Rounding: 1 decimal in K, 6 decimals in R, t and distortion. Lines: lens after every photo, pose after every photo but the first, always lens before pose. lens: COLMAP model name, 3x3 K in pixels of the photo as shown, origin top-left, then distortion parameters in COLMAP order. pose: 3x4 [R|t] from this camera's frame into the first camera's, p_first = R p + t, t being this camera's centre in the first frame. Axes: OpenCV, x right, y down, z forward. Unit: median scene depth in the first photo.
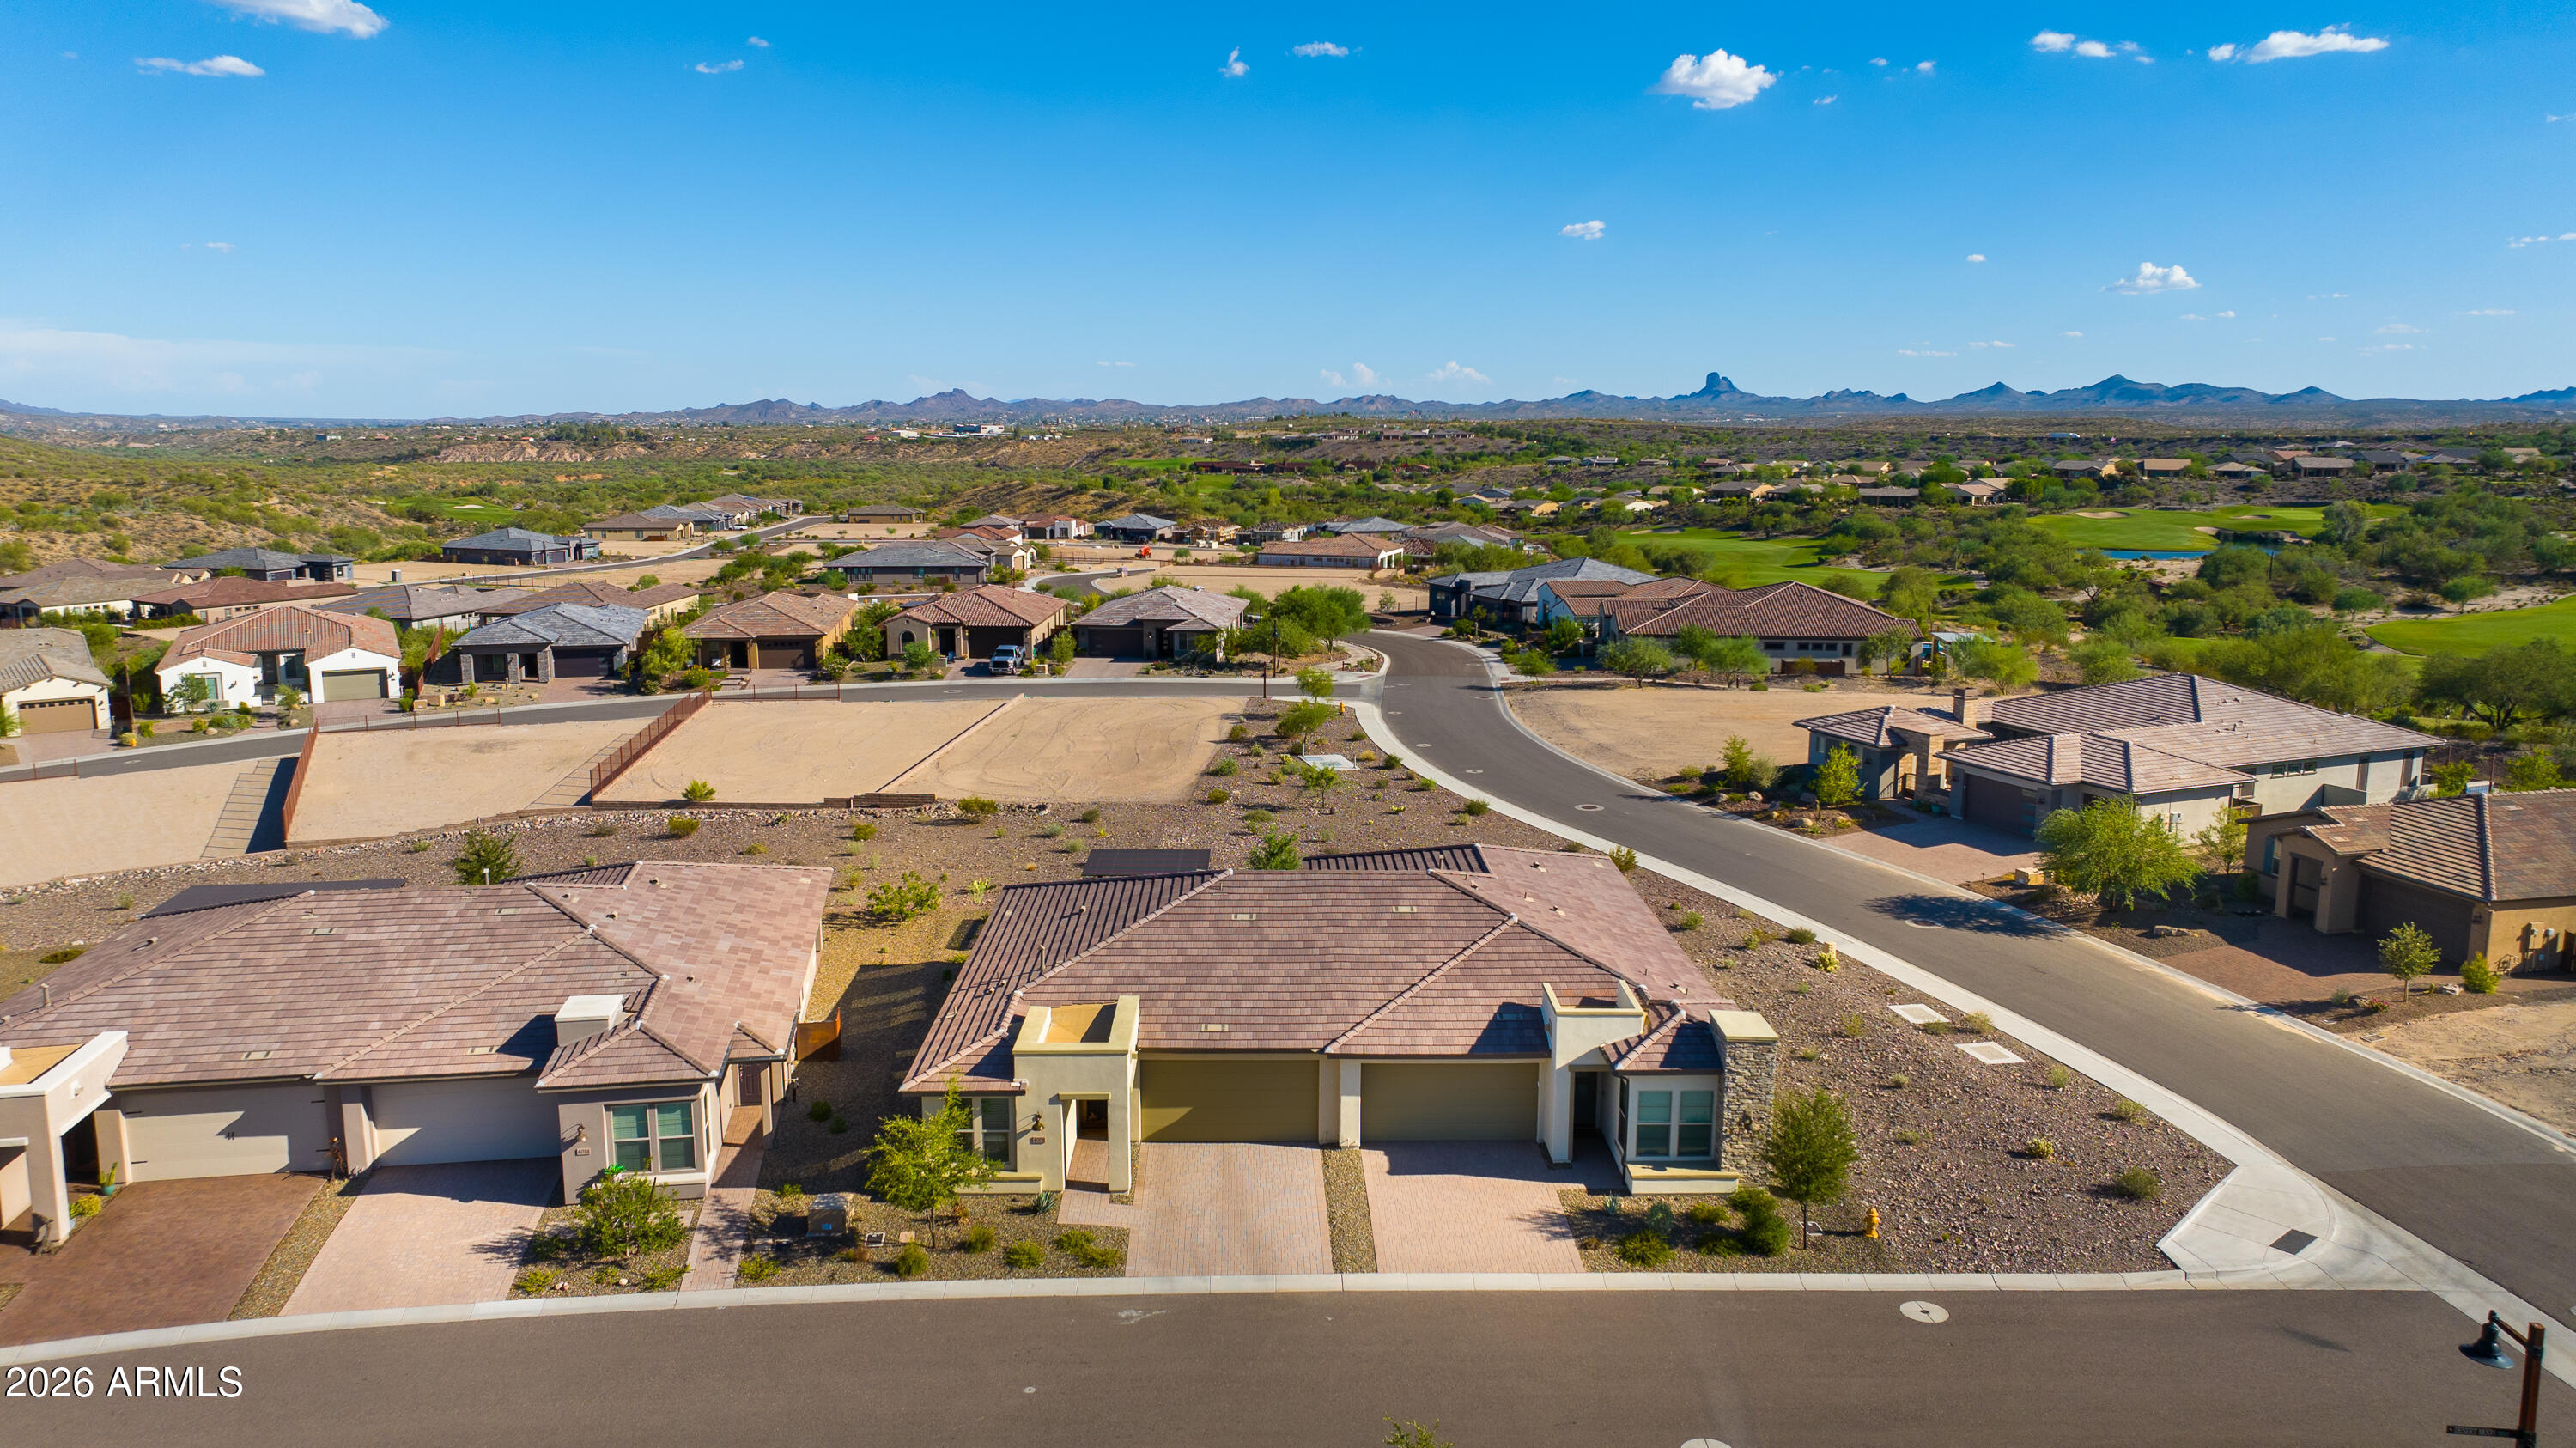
lens RADIAL K [[1798.5, 0, 1288.0], [0, 1798.5, 724.0], [0, 0, 1]] dist [-0.015243, -0.010988]
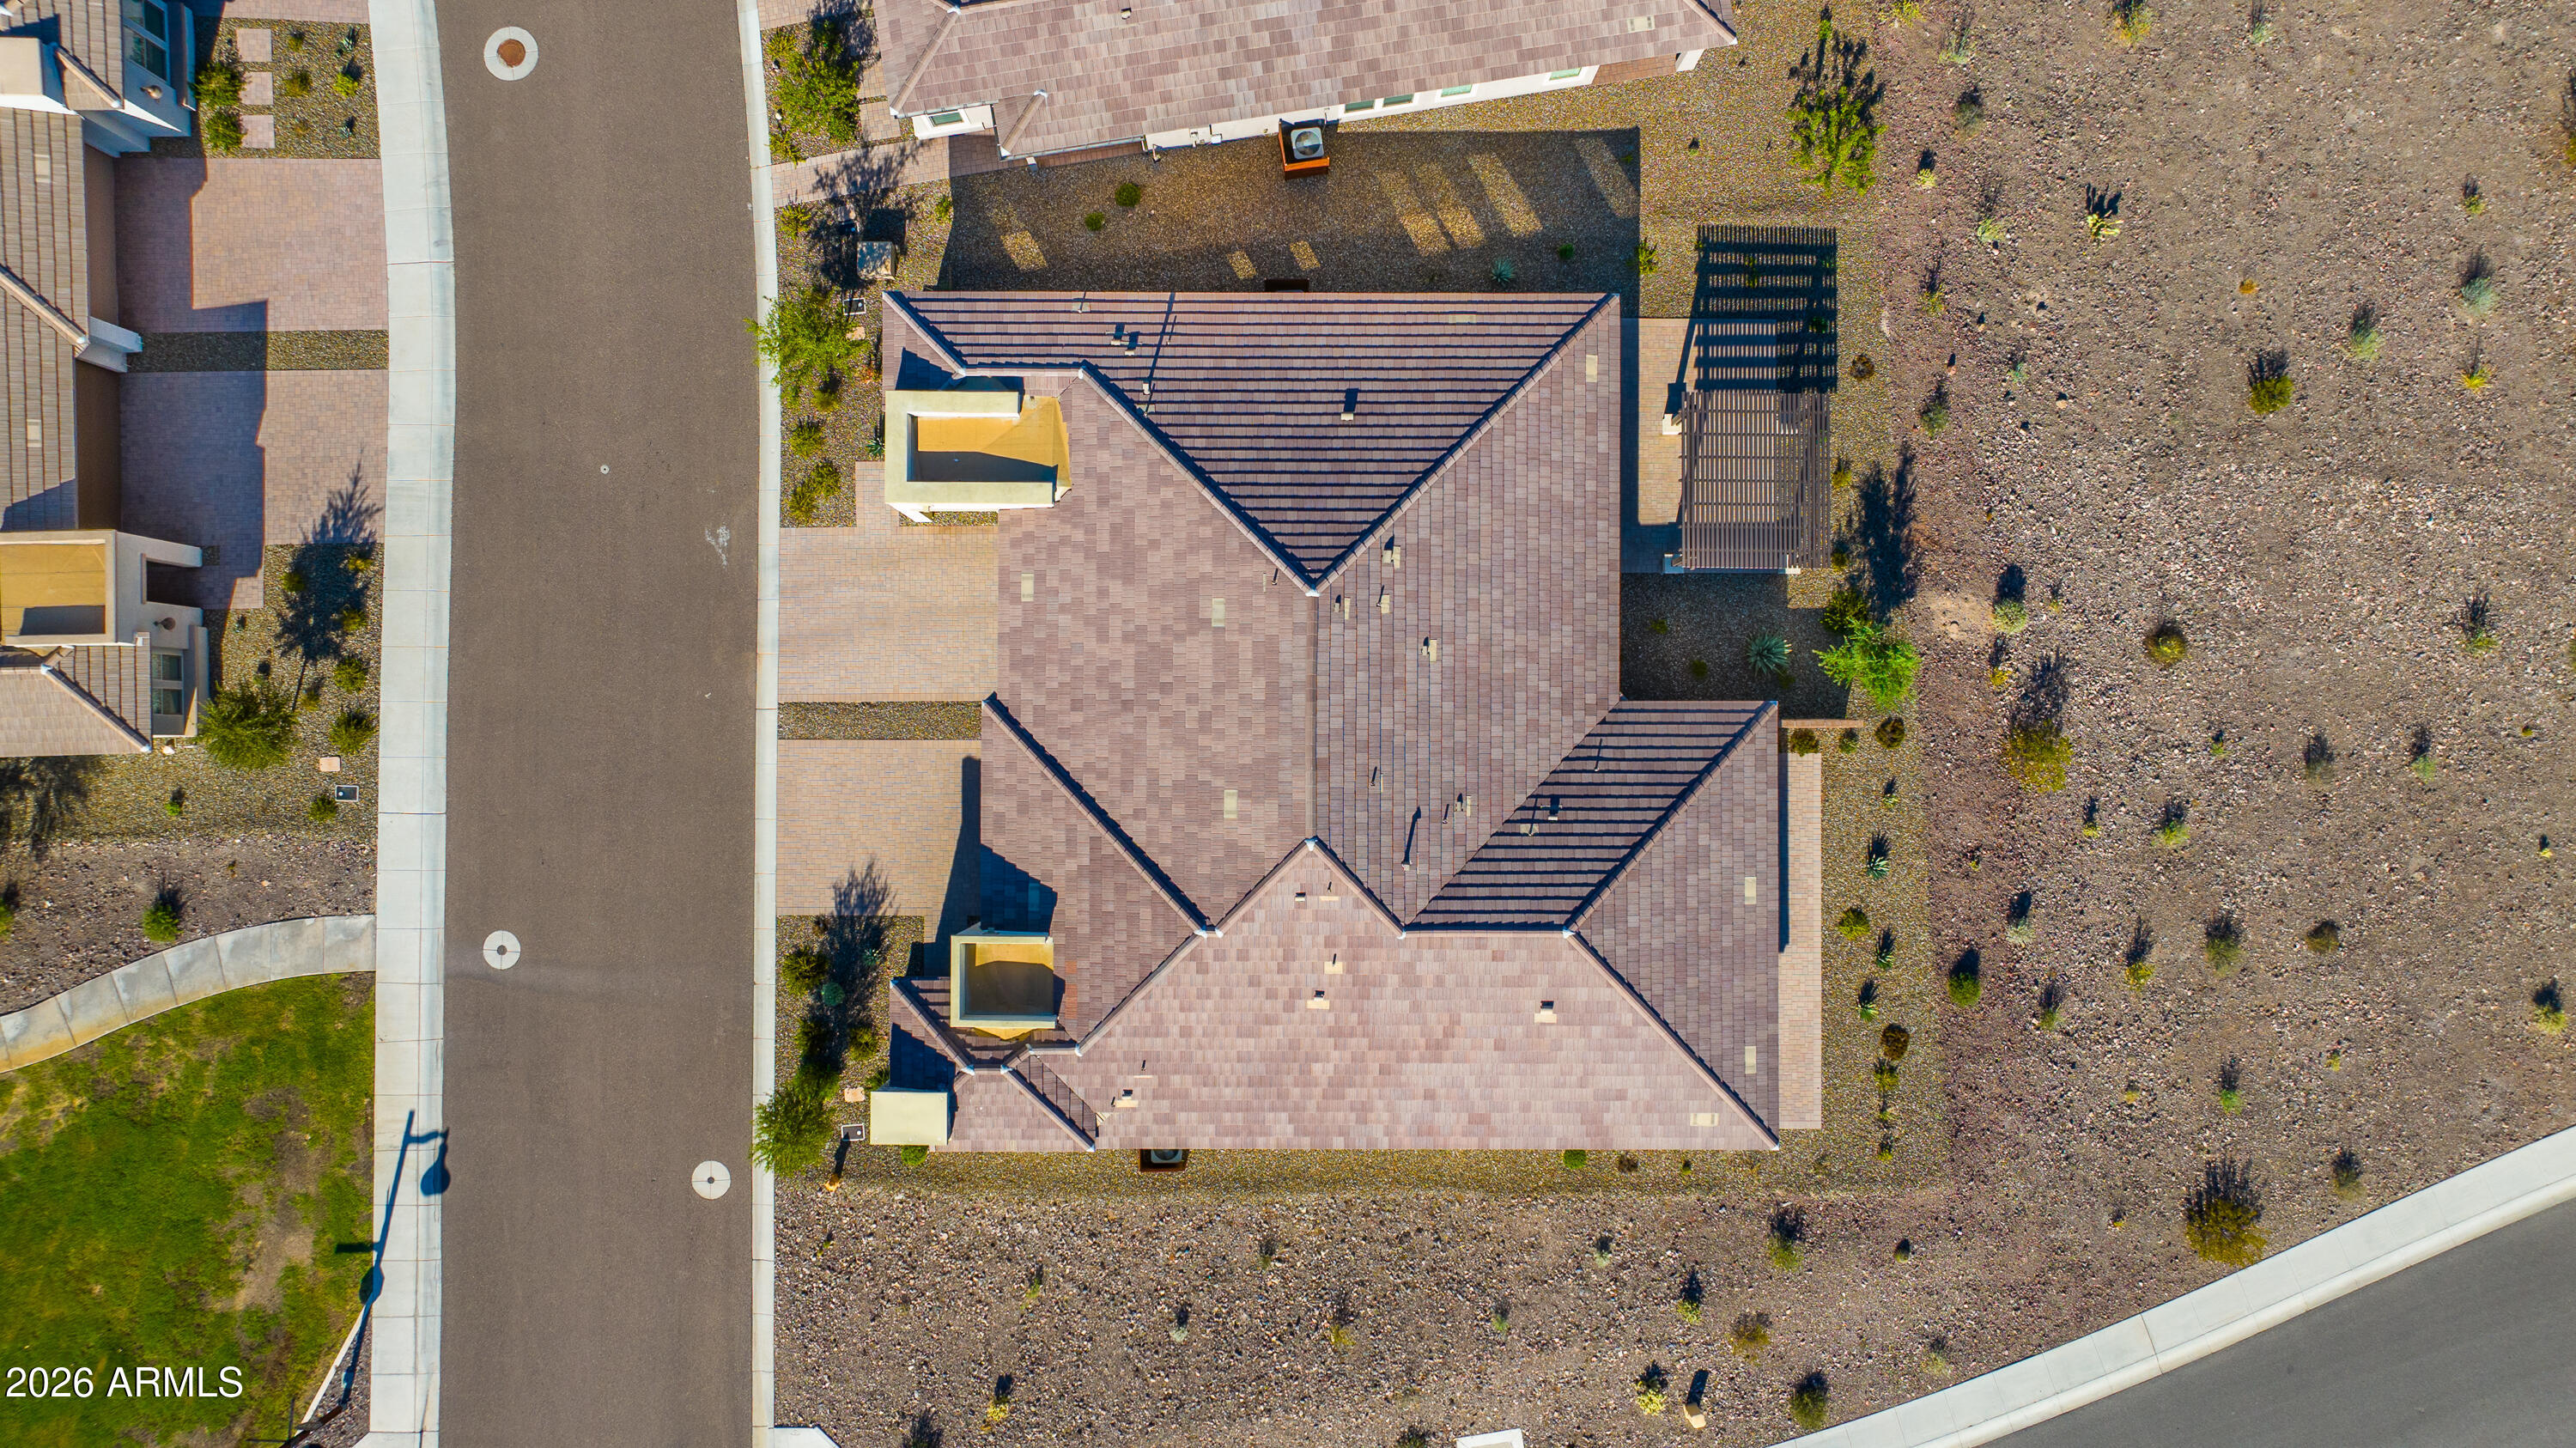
lens RADIAL K [[1798.5, 0, 1288.0], [0, 1798.5, 724.0], [0, 0, 1]] dist [-0.015243, -0.010988]
pose [[-0.021353, 0.999667, -0.014479, 0.020416], [-0.171459, 0.010606, 0.985134, -0.382391], [0.984960, 0.023518, 0.171175, 0.467092]]
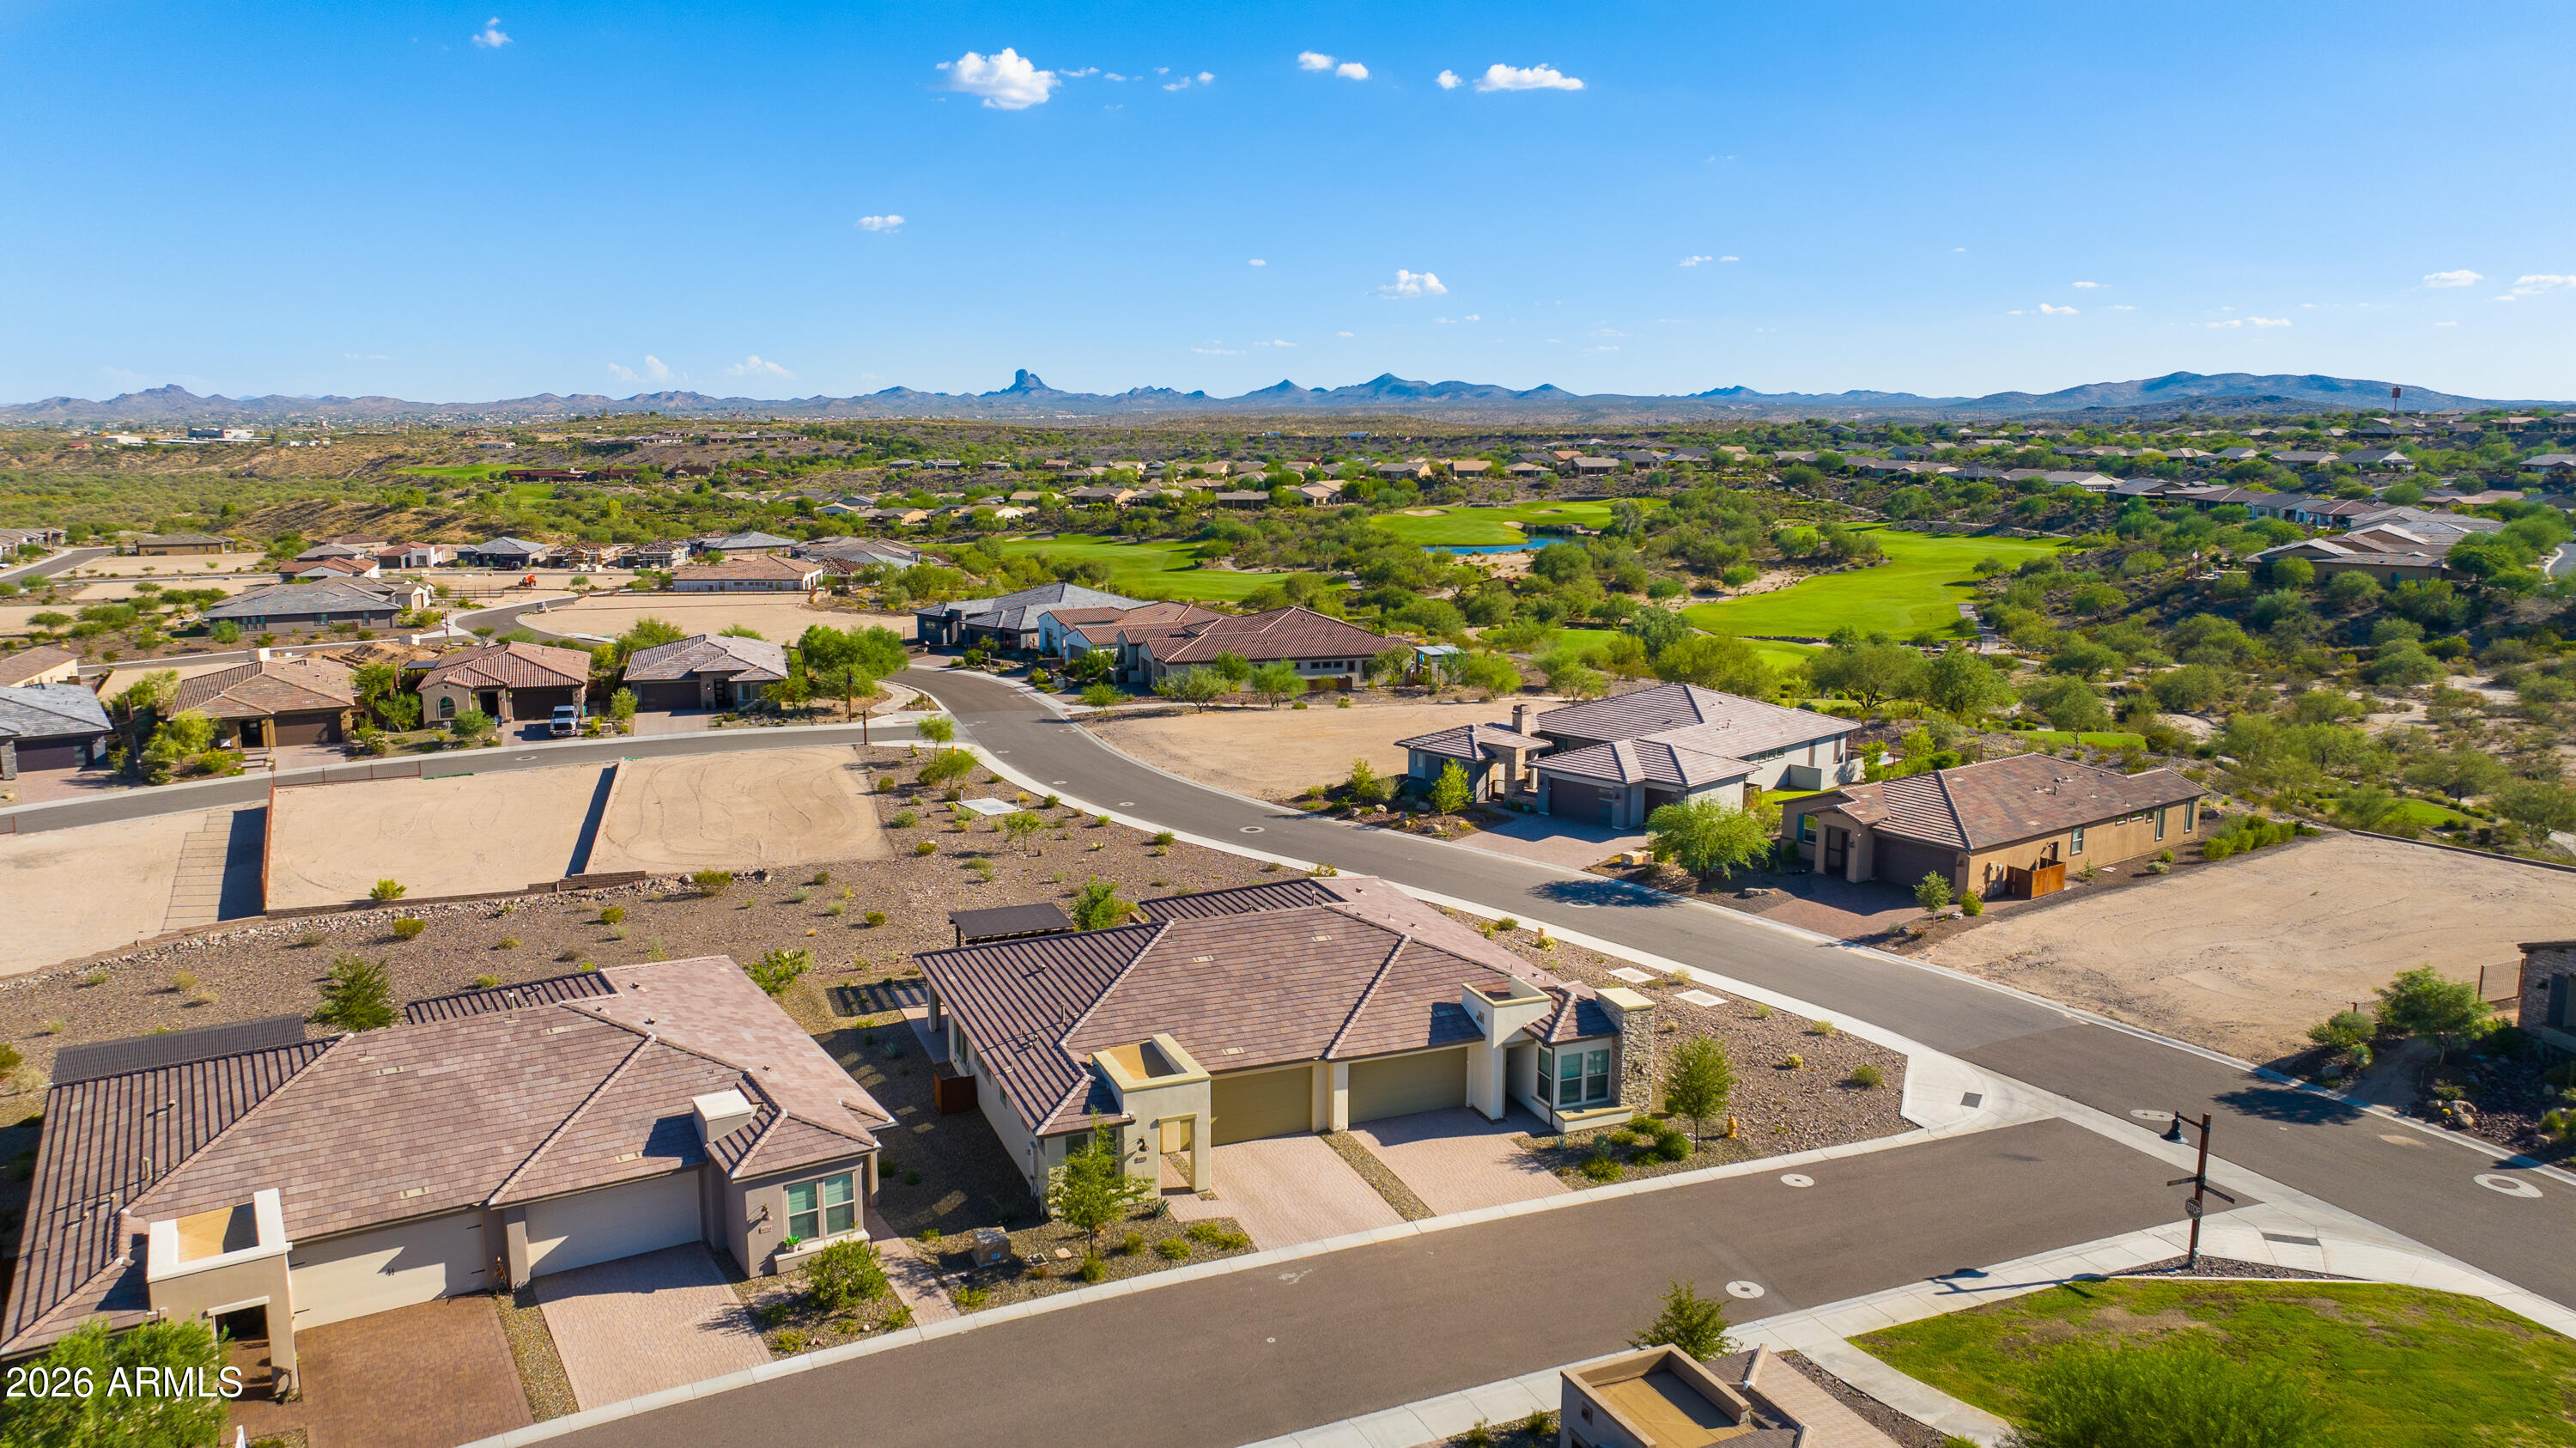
lens RADIAL K [[1798.5, 0, 1288.0], [0, 1798.5, 724.0], [0, 0, 1]] dist [-0.015243, -0.010988]
pose [[0.930888, -0.063574, 0.359731, -0.209491], [0.062751, 0.997931, 0.013980, -0.033969], [-0.359876, 0.009559, 0.932951, -0.082422]]
